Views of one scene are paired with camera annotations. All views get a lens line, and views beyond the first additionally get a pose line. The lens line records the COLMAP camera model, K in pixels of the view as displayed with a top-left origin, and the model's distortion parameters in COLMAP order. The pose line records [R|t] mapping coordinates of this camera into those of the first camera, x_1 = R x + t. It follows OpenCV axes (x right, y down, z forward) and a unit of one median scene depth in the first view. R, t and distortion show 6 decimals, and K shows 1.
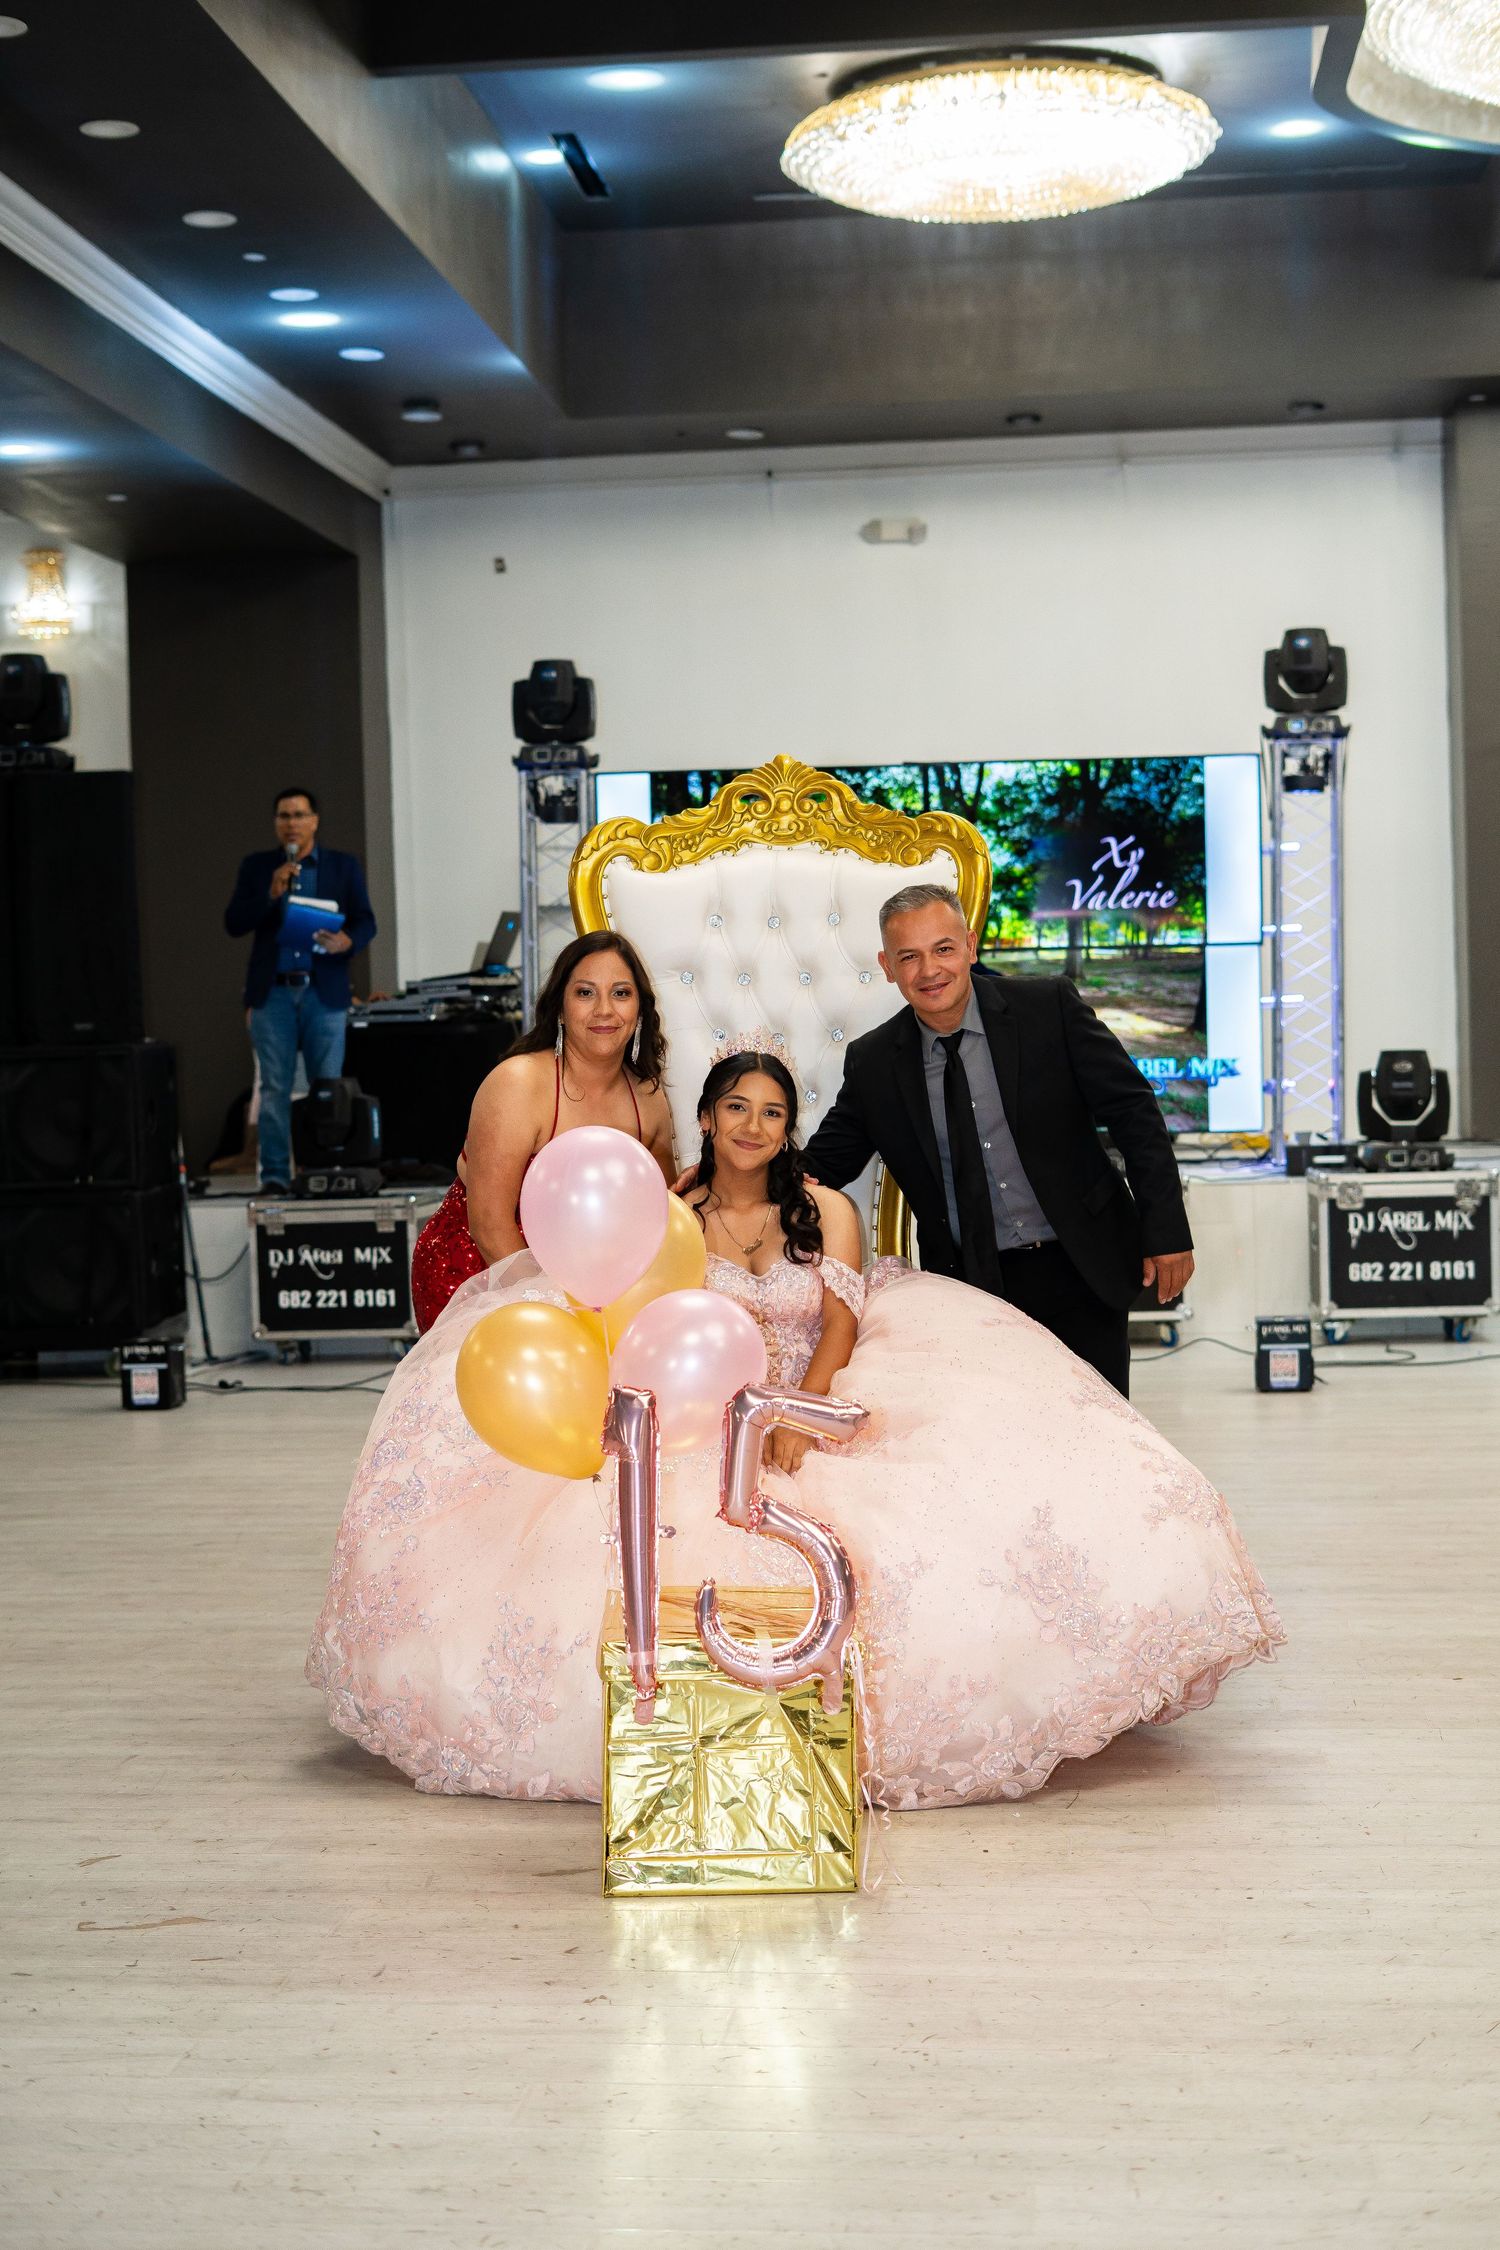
lens RADIAL K [[3318.4, 0, 750.0], [0, 3318.4, 1125.0], [0, 0, 1]] dist [-0.016867, -0.024482]
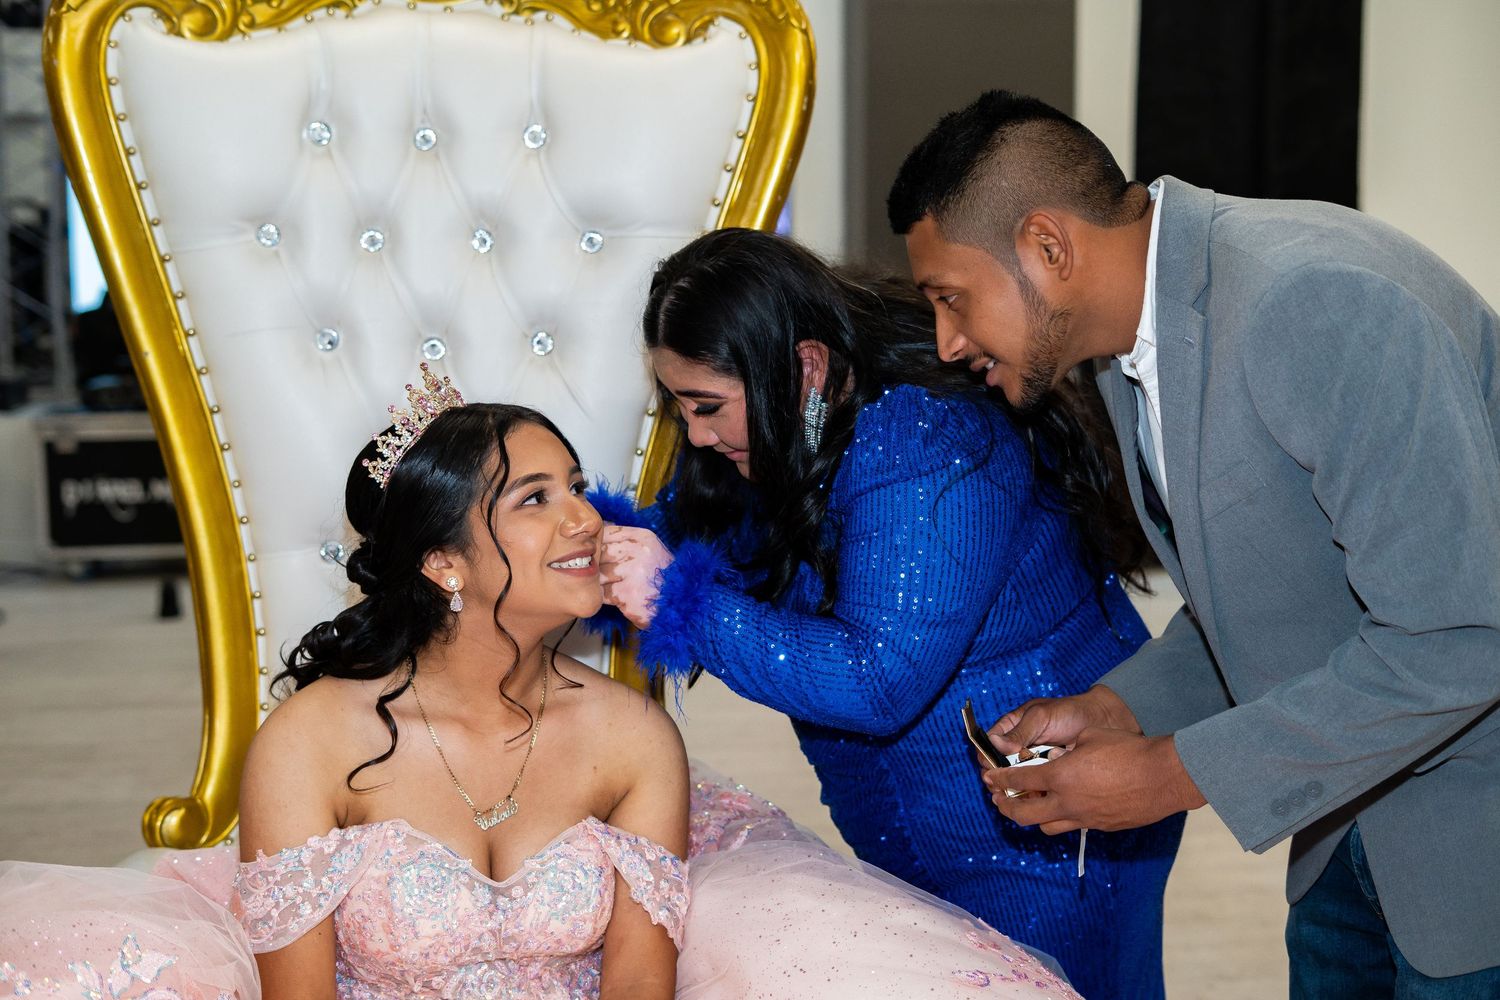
lens RADIAL K [[2212.3, 0, 750.0], [0, 2212.3, 500.0], [0, 0, 1]] dist [-0.016867, -0.024482]
pose [[0.960918, -0.013362, 0.276510, -0.021569], [-0.014167, 0.995152, 0.097322, -0.018218], [-0.276470, -0.097436, 0.956070, 0.301866]]
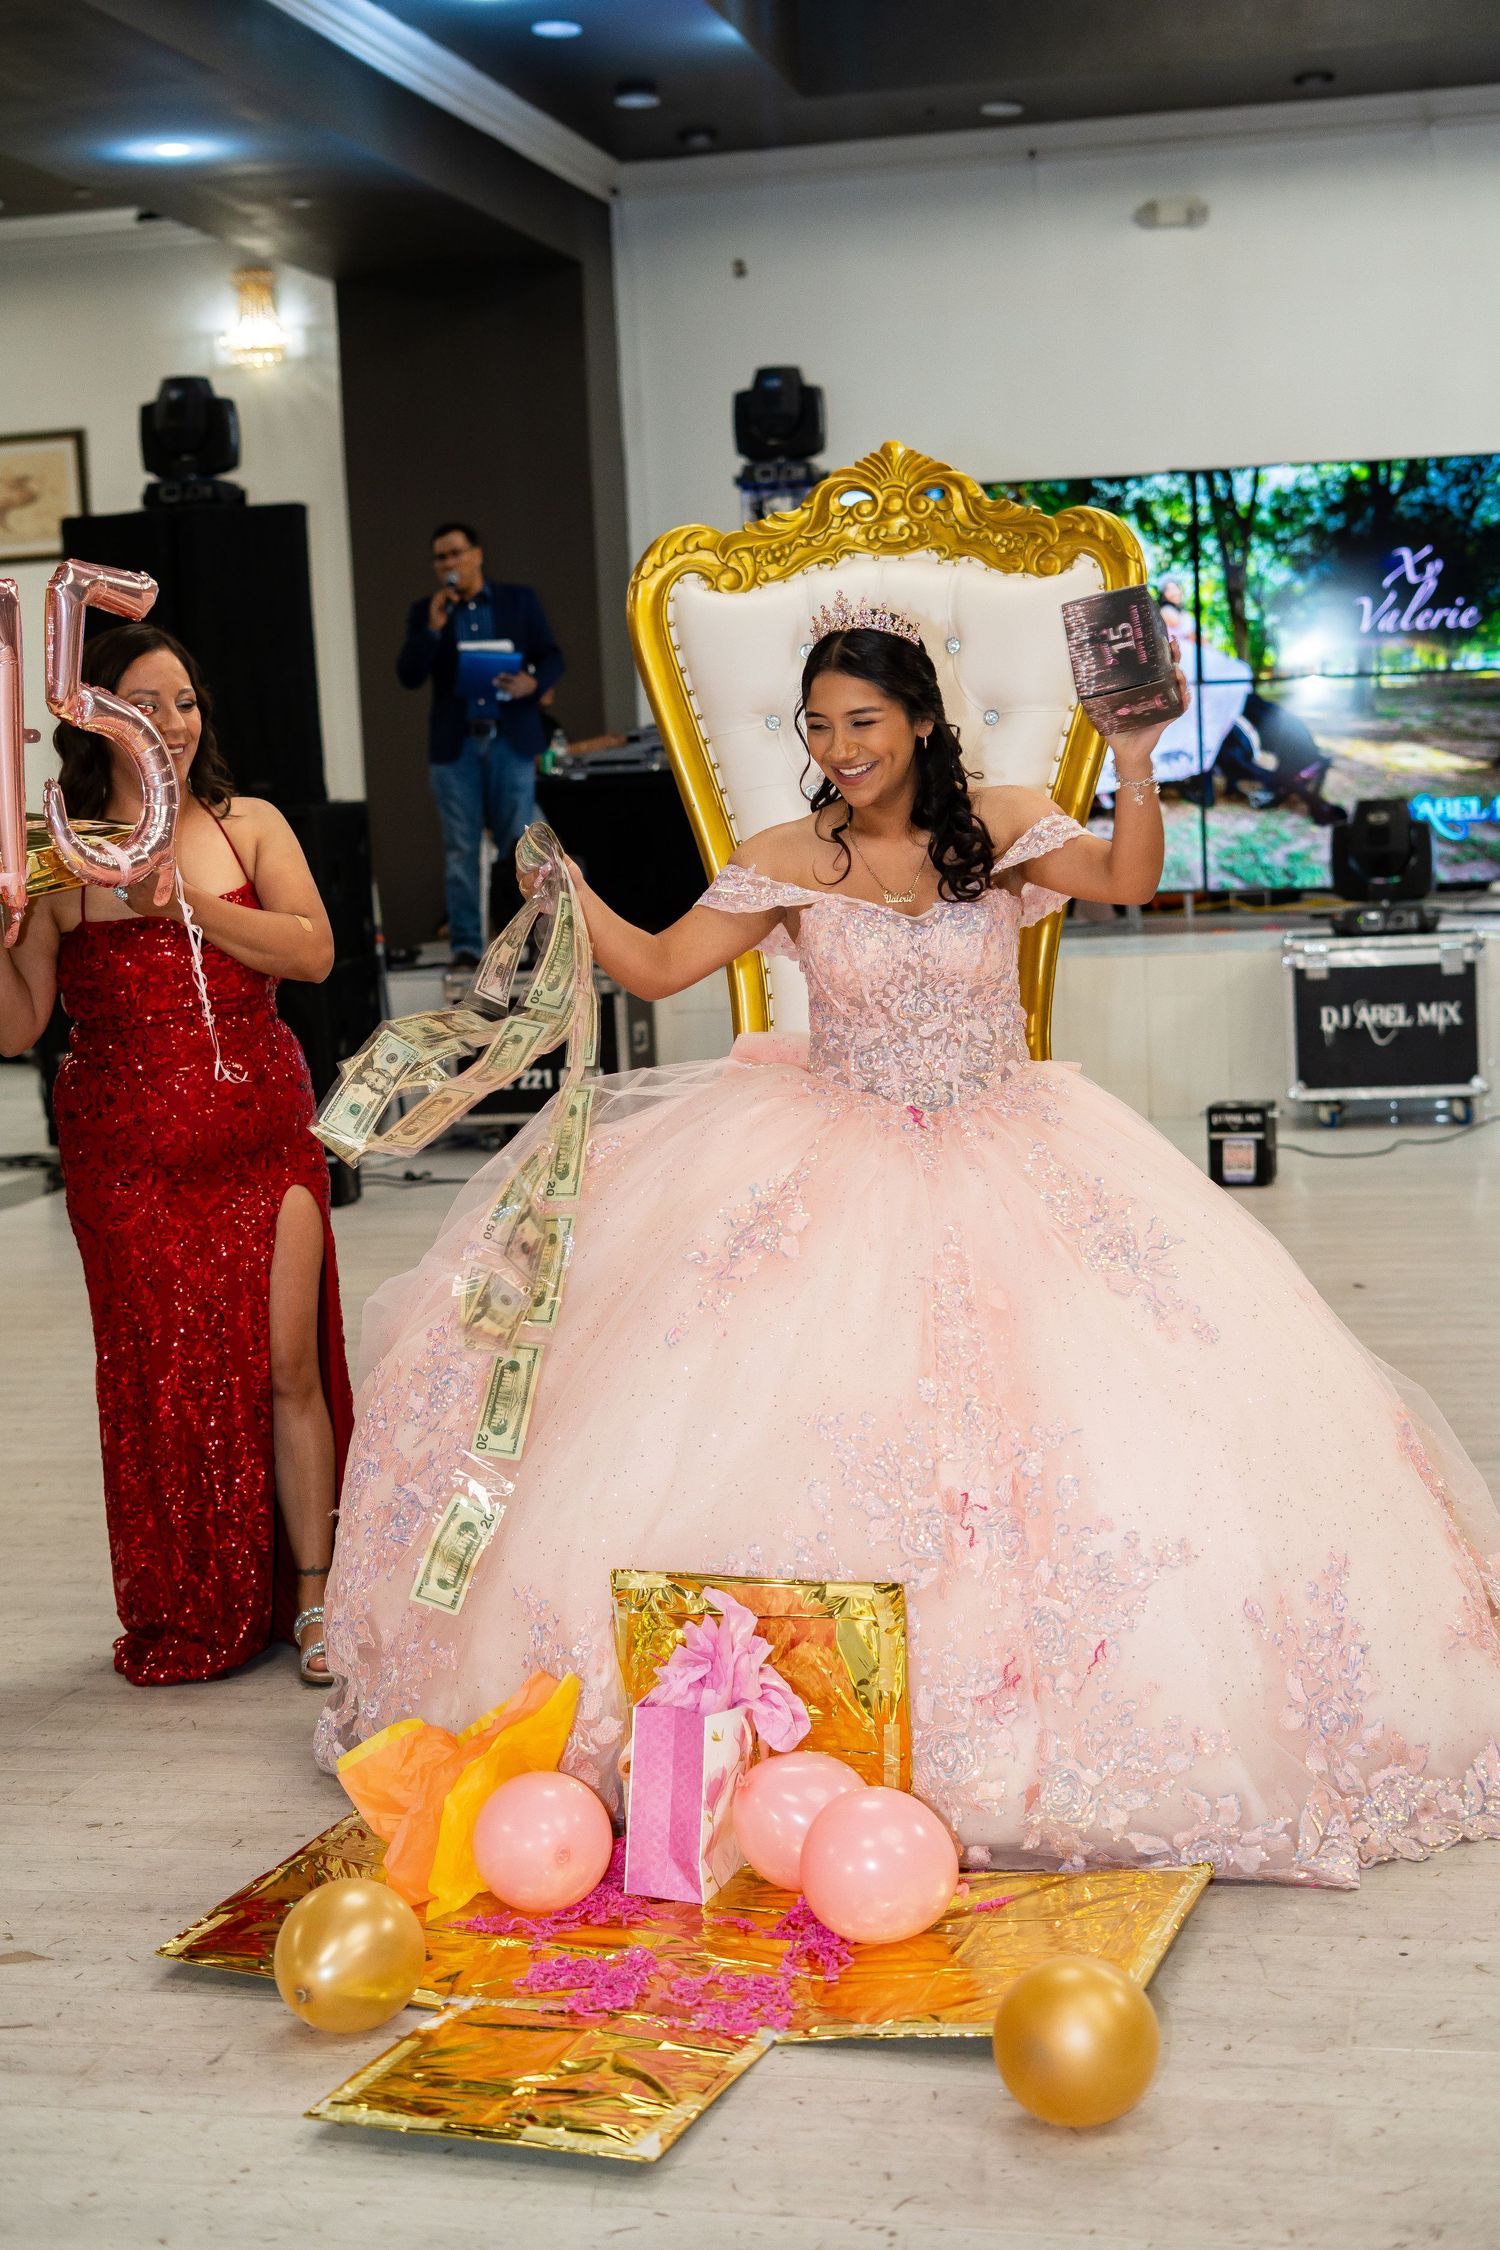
lens RADIAL K [[3318.4, 0, 750.0], [0, 3318.4, 1125.0], [0, 0, 1]] dist [-0.016867, -0.024482]
pose [[0.993973, -0.008252, -0.109318, 0.030697], [0.016753, 0.996884, 0.077078, -0.004329], [0.108341, -0.078444, 0.991014, 0.091228]]
